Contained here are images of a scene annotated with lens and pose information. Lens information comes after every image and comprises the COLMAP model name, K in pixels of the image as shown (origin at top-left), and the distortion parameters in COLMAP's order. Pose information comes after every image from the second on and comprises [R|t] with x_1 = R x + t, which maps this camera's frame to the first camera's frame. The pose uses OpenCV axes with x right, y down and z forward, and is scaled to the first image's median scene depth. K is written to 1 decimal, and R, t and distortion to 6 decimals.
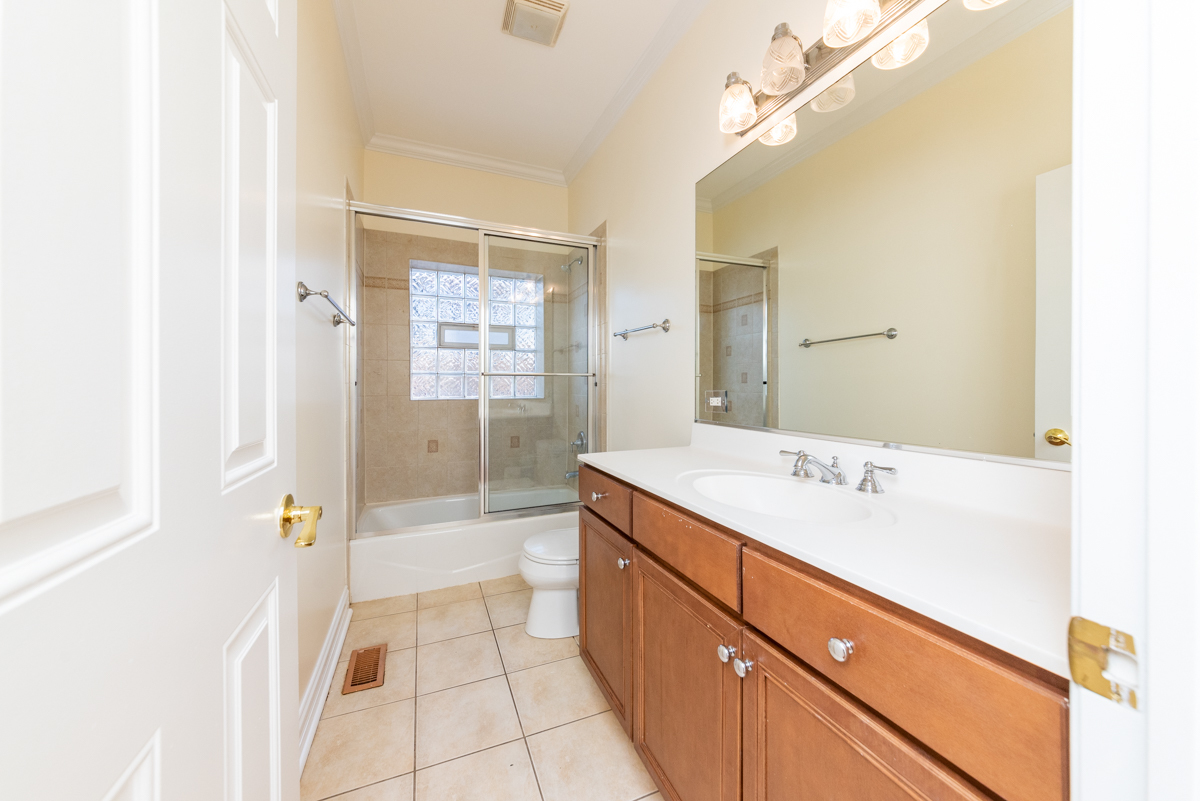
lens RADIAL K [[424.2, 0, 595.7], [0, 424.2, 393.2], [0, 0, 1]] dist [0.001877, 0.000875]
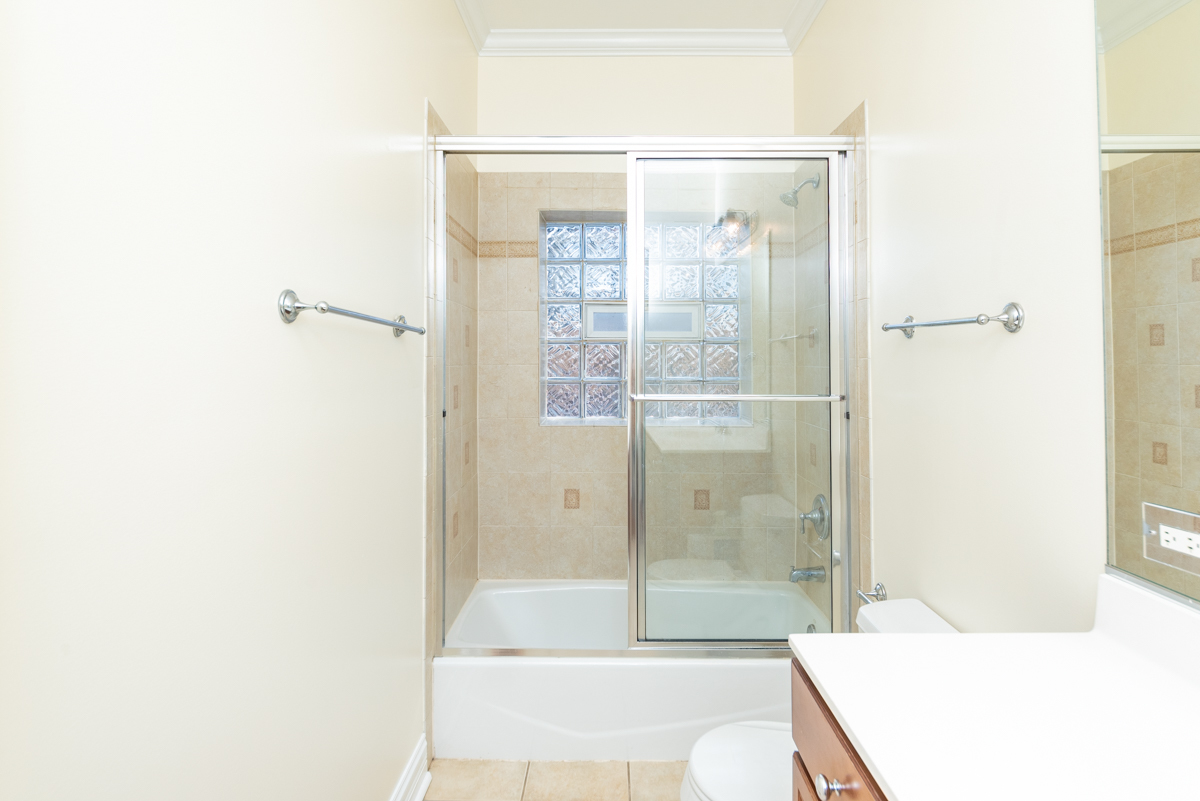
lens RADIAL K [[617.0, 0, 600.0], [0, 617.0, 350.4], [0, 0, 1]] dist [-0.004641, -0.002577]
pose [[0.920708, -0.008012, -0.390171, 0.016511], [-0.006032, 0.999378, -0.034756, -0.072780], [0.390207, 0.034353, 0.920086, 0.186218]]
